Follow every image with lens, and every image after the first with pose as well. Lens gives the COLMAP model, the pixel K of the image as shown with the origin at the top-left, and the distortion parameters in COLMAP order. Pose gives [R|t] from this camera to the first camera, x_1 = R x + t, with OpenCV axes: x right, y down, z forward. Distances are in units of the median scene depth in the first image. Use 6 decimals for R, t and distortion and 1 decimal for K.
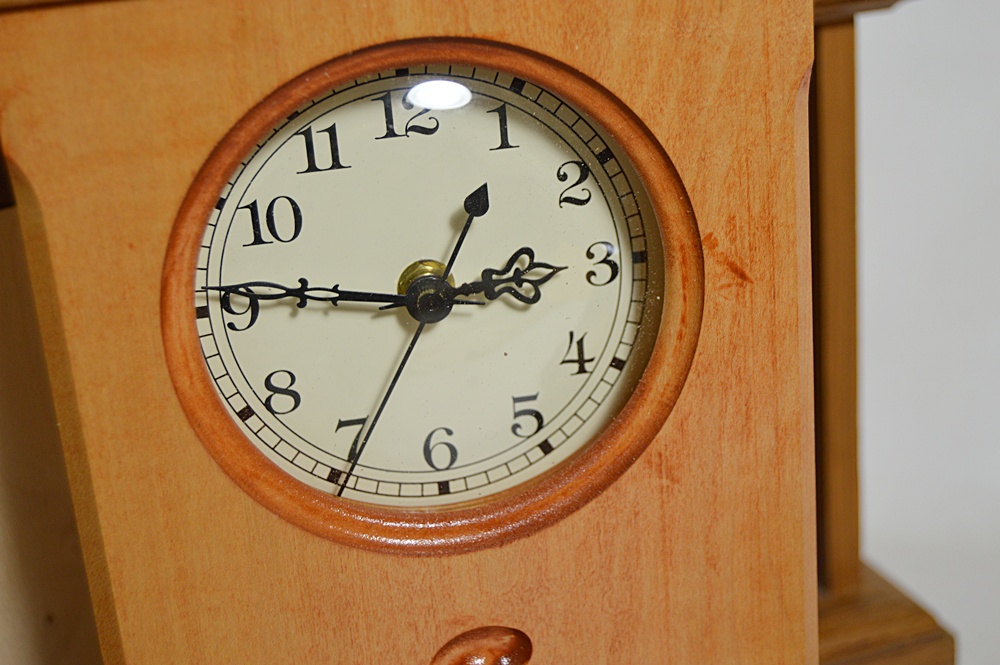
lens RADIAL K [[1718.8, 0, 500.0], [0, 1718.8, 332.5], [0, 0, 1]] dist [-0.028814, 0.034682]
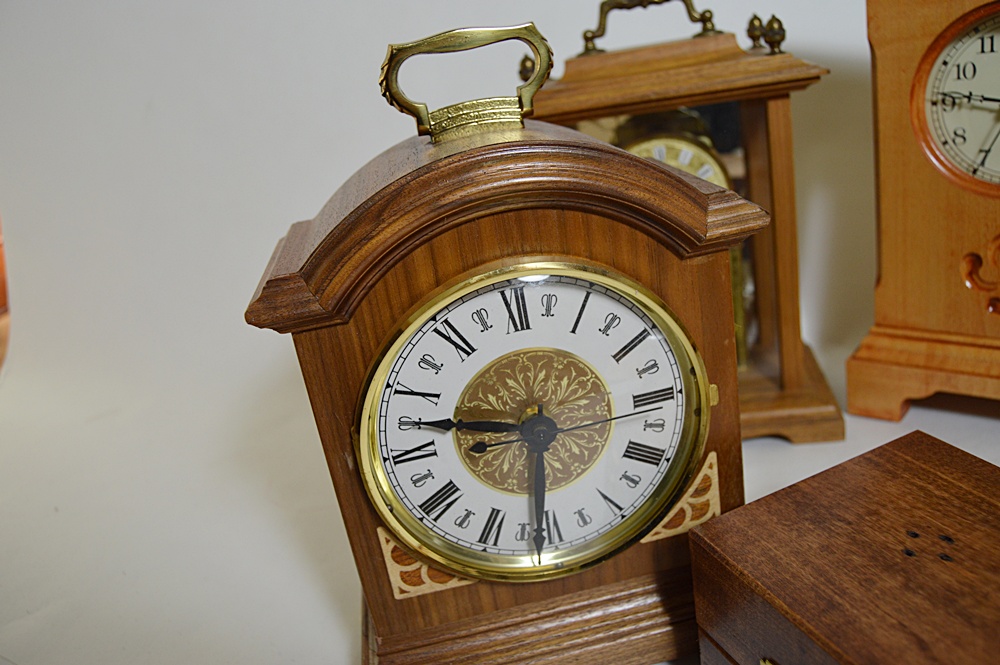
lens RADIAL K [[840.8, 0, 500.0], [0, 840.8, 332.5], [0, 0, 1]] dist [-0.074886, 0.018234]
pose [[0.636483, 0.239012, -0.733323, 0.468307], [-0.161528, 0.970996, 0.176280, 0.239048], [0.754187, 0.006252, 0.656630, -0.454499]]
